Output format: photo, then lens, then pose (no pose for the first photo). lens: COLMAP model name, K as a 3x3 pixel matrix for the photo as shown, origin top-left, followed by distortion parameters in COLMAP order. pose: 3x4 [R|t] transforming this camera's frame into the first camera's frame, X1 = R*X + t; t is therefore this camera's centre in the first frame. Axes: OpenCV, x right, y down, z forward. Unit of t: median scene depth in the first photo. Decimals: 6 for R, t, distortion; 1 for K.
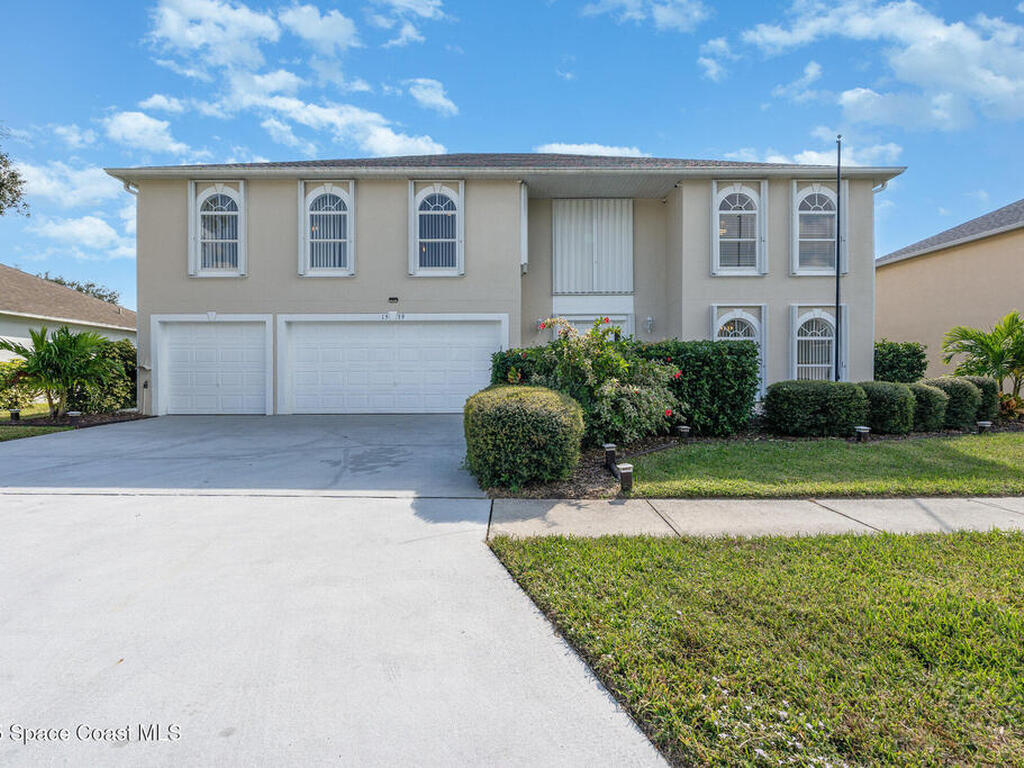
lens RADIAL K [[506.7, 0, 511.9], [0, 506.7, 380.0], [0, 0, 1]] dist [-0.001584, -0.000125]
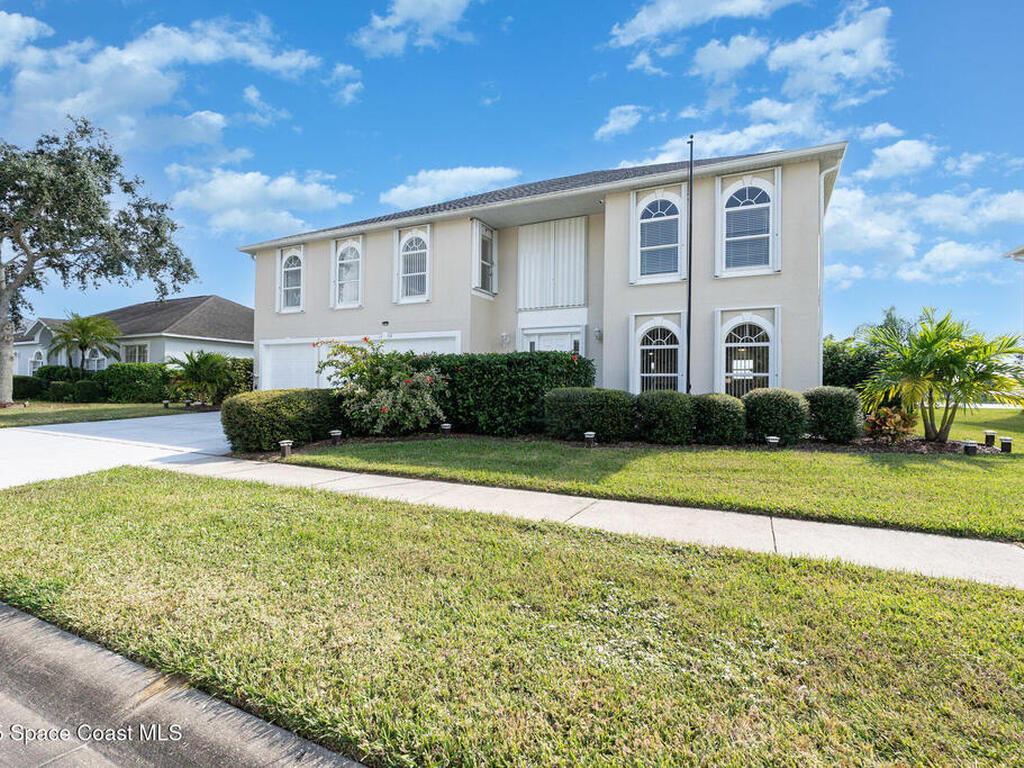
lens RADIAL K [[500.8, 0, 512.4], [0, 500.8, 385.5], [0, 0, 1]] dist [0.000007, -0.000191]
pose [[0.894424, 0.011697, -0.447067, 0.586473], [-0.013829, 0.999903, -0.001504, -0.000560], [0.447006, 0.007528, 0.894499, -0.001484]]
